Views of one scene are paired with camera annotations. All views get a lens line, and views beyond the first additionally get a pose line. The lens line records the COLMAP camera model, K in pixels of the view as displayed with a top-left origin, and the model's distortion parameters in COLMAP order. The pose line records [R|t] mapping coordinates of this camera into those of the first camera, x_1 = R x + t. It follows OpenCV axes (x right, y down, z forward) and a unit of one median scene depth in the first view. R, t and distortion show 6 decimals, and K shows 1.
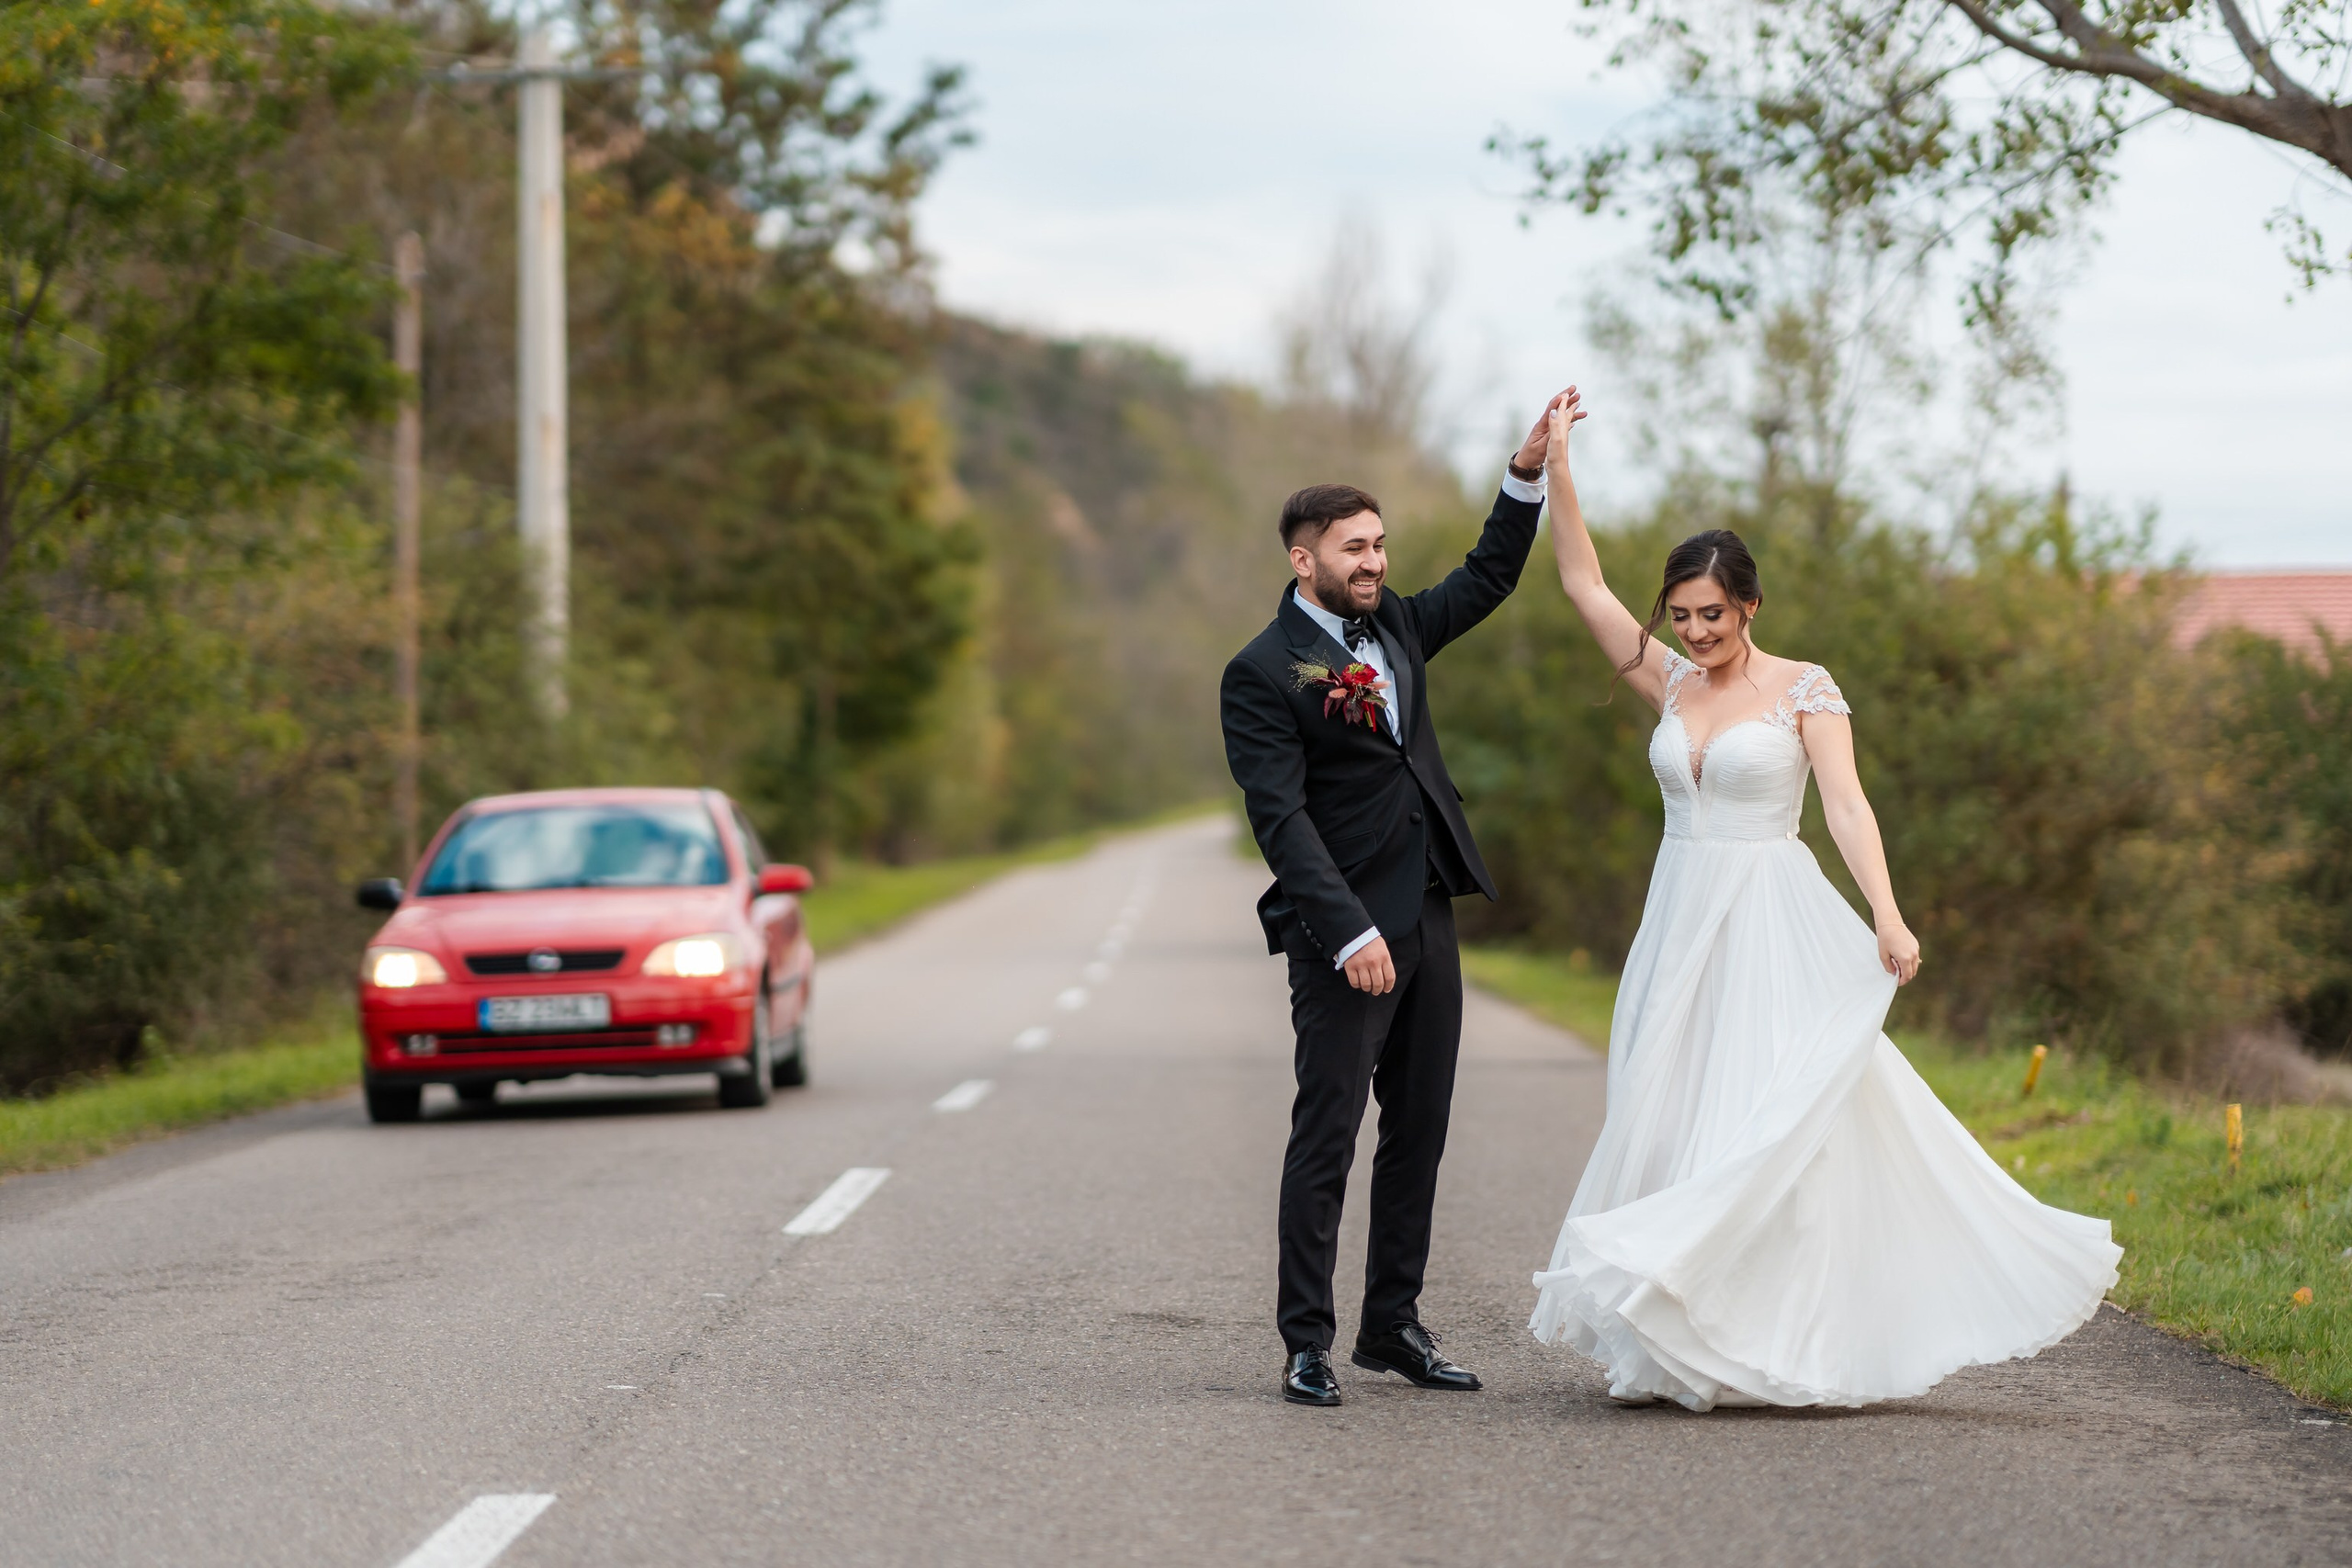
lens RADIAL K [[5659.9, 0, 1176.0], [0, 5659.9, 784.0], [0, 0, 1]] dist [-0.020800, 0.511007]
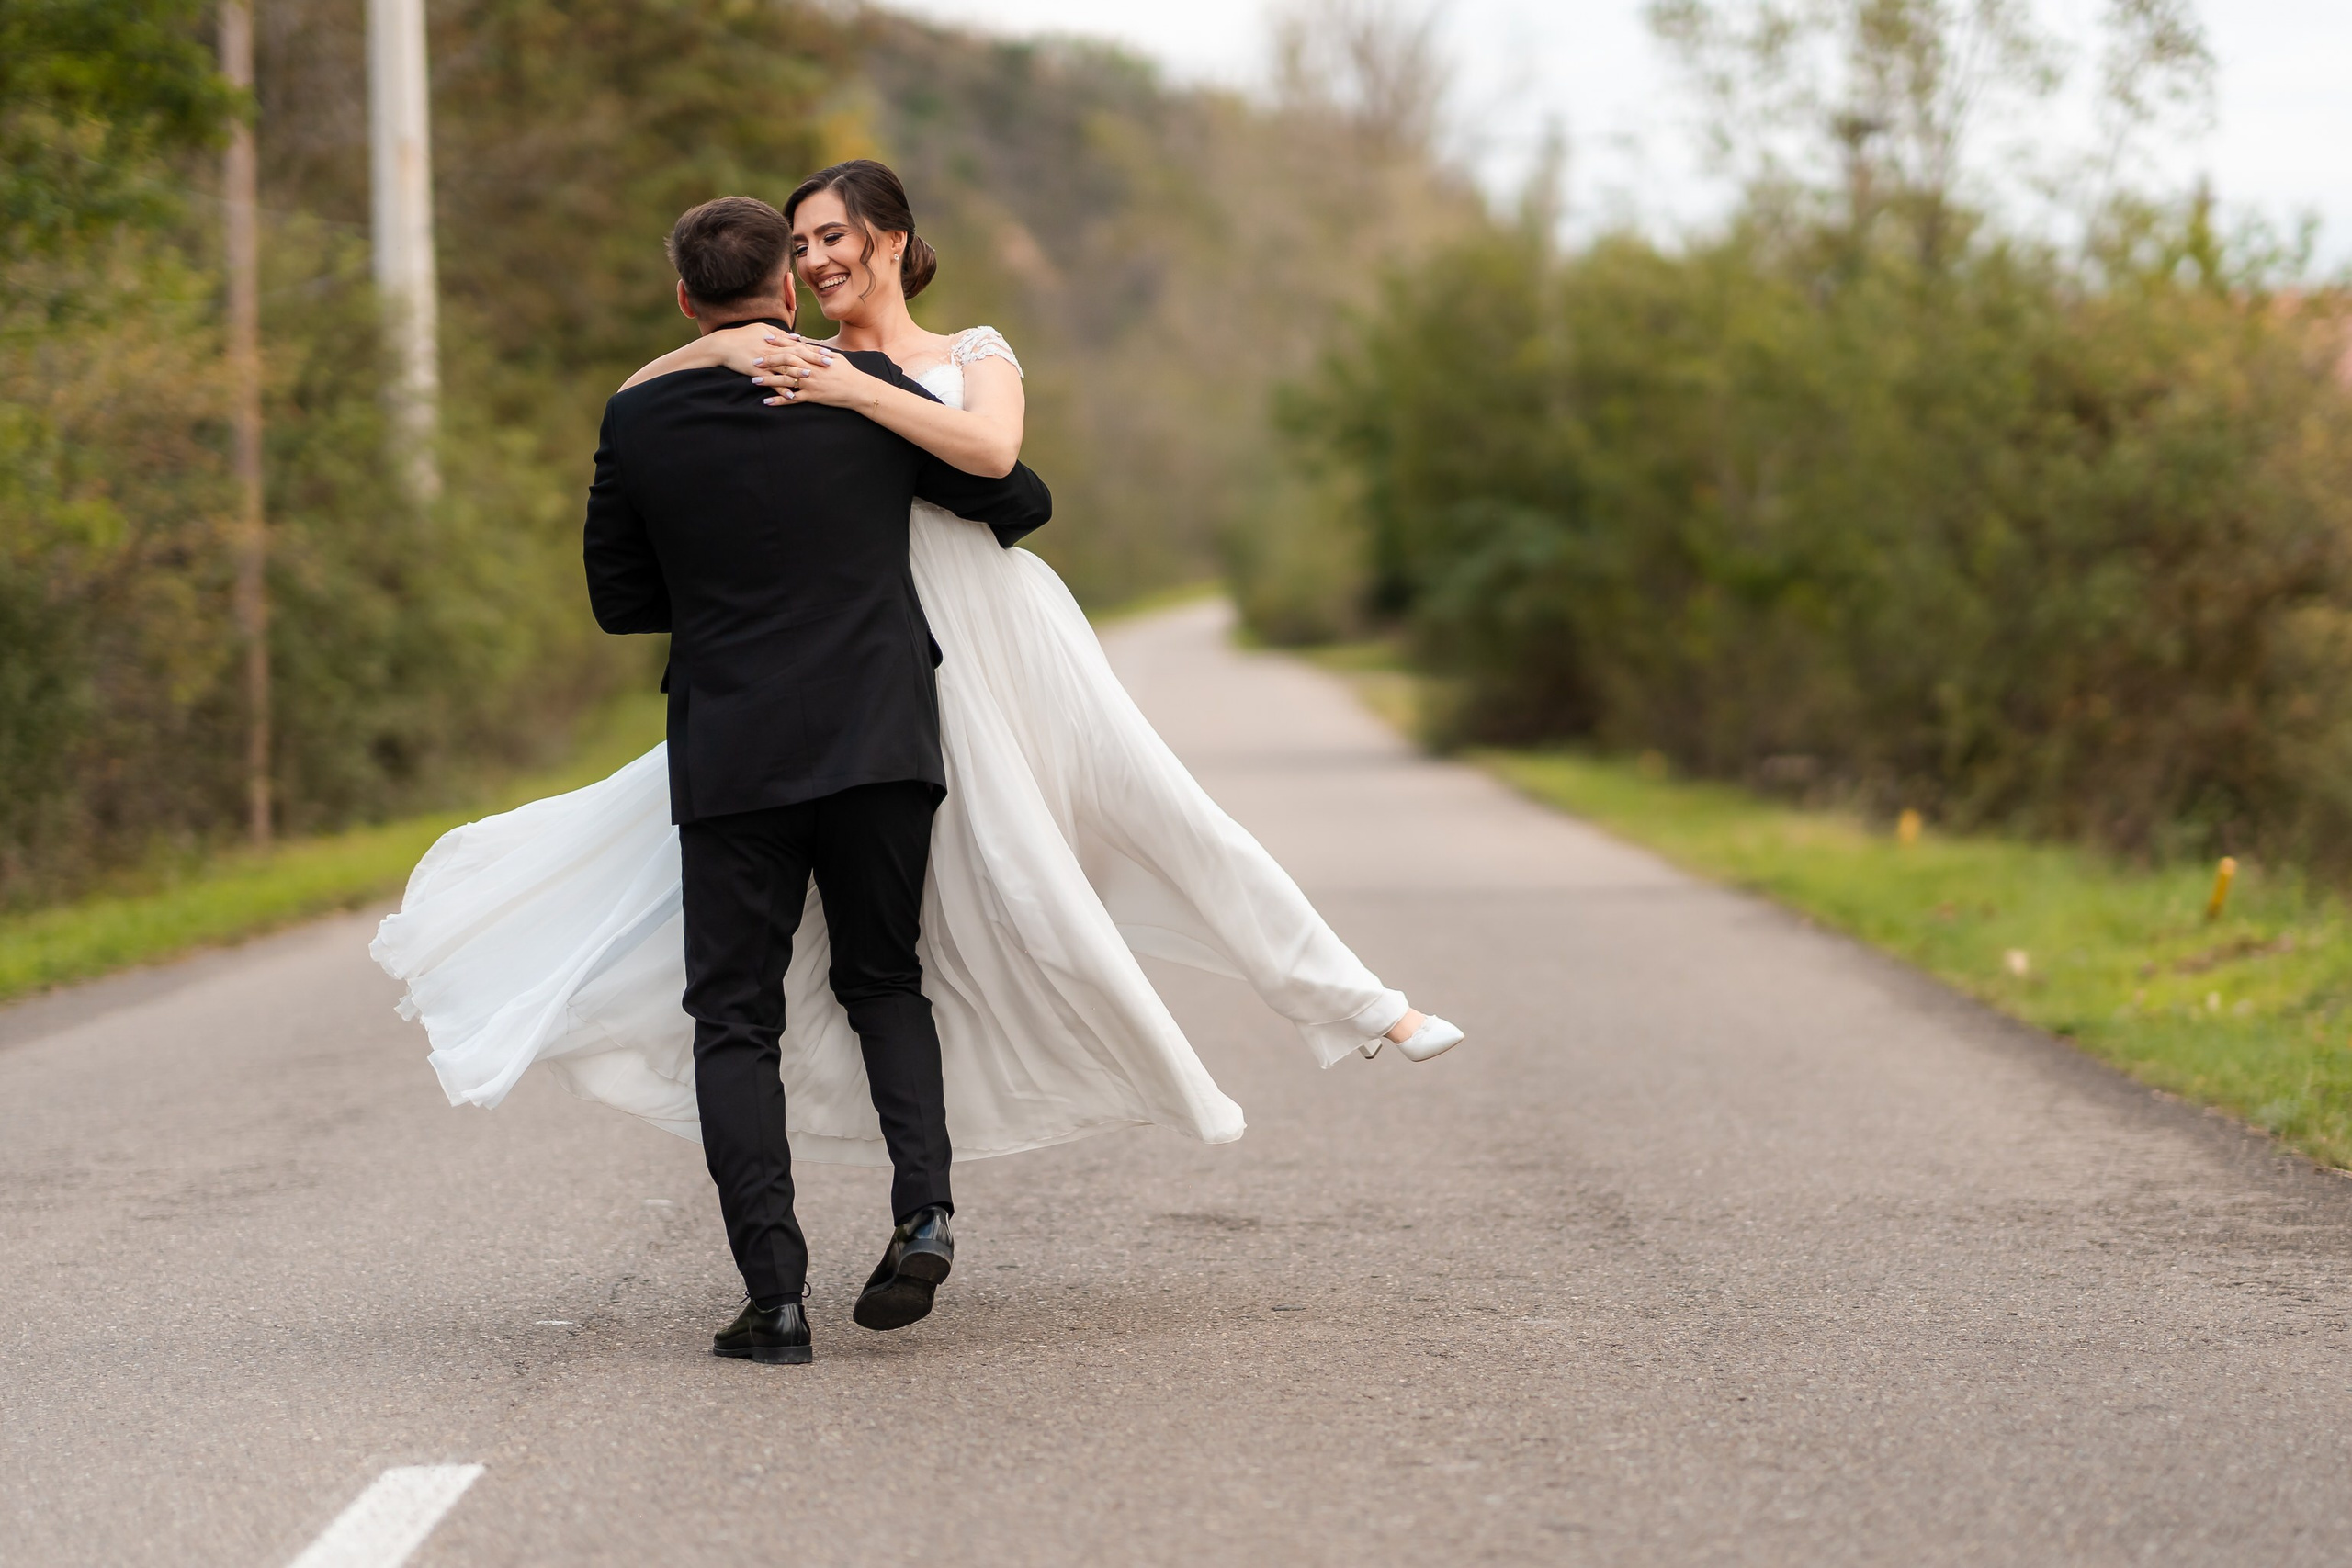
lens RADIAL K [[5749.4, 0, 1087.3], [0, 5749.4, 787.6], [0, 0, 1]] dist [0.001060, 0.266161]
pose [[0.999522, -0.020839, 0.022829, -0.033301], [0.019885, 0.998951, 0.041240, -0.002506], [-0.023665, -0.040766, 0.998888, 0.151306]]
